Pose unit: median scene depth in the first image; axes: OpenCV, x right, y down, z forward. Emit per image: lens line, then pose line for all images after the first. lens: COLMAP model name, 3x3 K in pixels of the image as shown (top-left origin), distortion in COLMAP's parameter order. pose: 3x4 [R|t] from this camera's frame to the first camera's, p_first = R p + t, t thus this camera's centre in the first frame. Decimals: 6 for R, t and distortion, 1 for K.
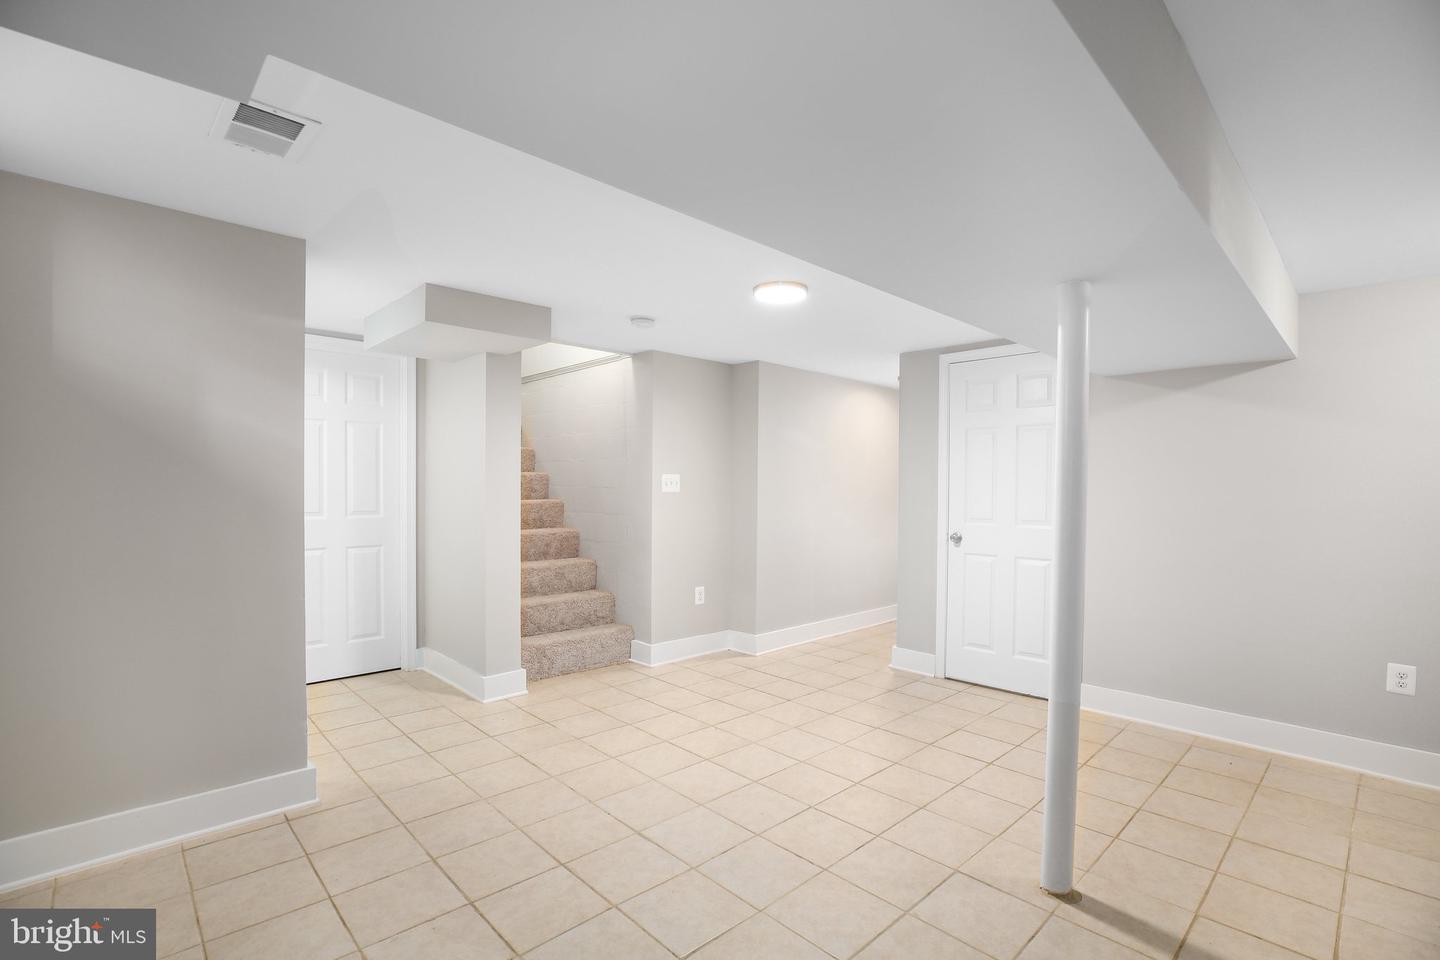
lens RADIAL K [[653.5, 0, 724.9], [0, 653.5, 506.4], [0, 0, 1]] dist [-0.024210, 0.000112]
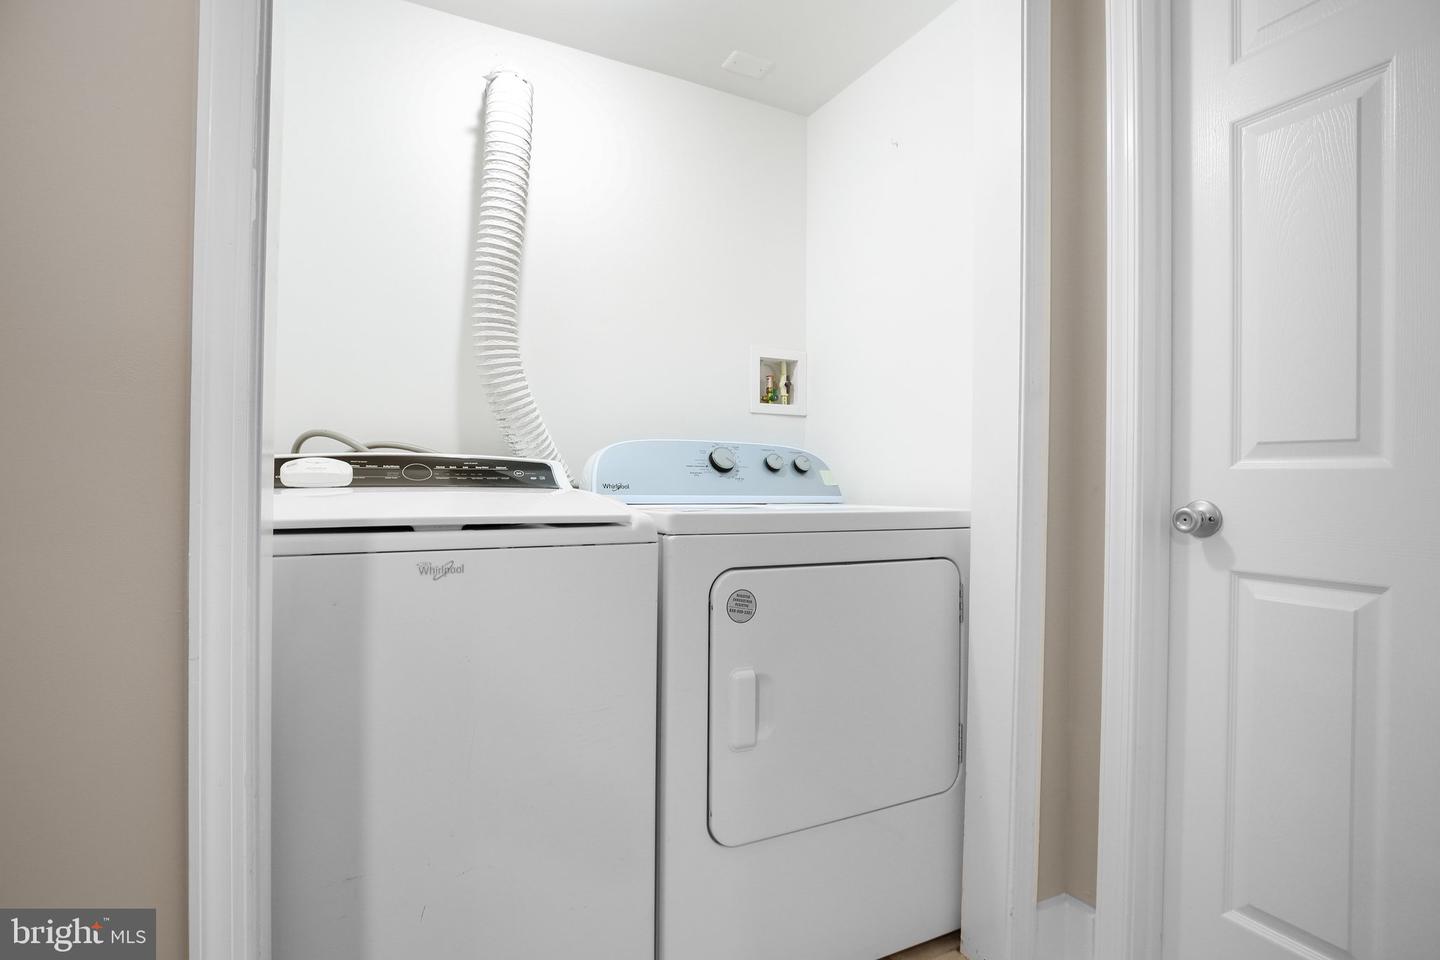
lens RADIAL K [[711.6, 0, 720.0], [0, 711.6, 480.0], [0, 0, 1]] dist [-0.021317, 0.000188]
pose [[-0.243424, -0.012149, -0.969844, -0.209442], [-0.039136, 0.999230, -0.002694, 0.028704], [0.969130, 0.037300, -0.243712, 0.760456]]
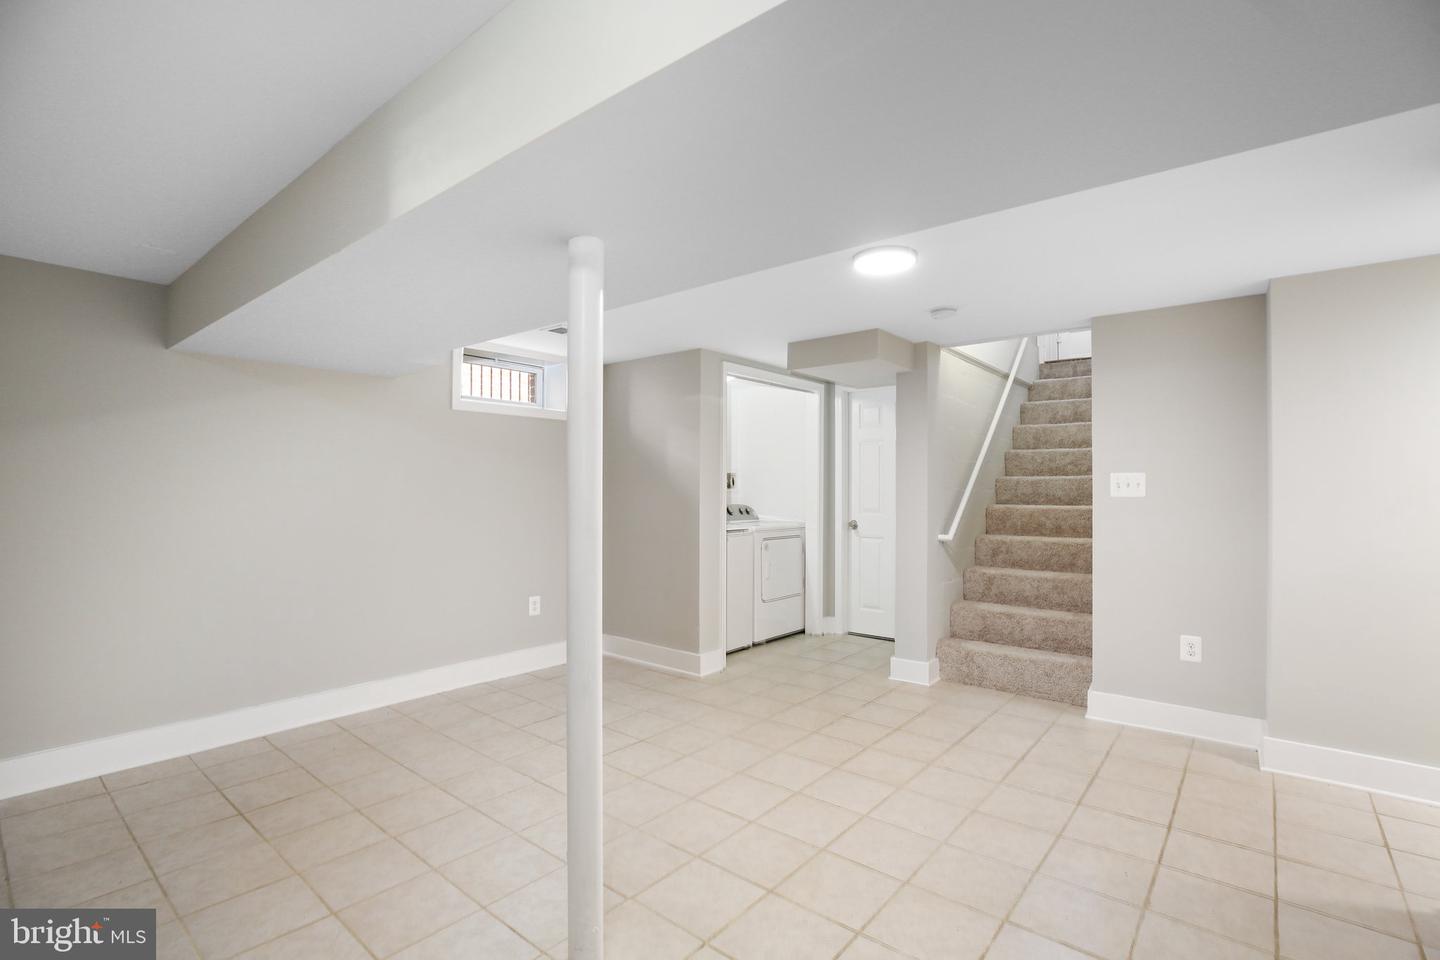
lens RADIAL K [[659.7, 0, 725.4], [0, 659.7, 483.6], [0, 0, 1]] dist [-0.022767, 0.000764]
pose [[0.120693, -0.016252, -0.992557, 0.660730], [-0.025380, 0.999489, -0.019452, -0.011673], [0.992365, 0.027538, 0.120219, 0.490709]]
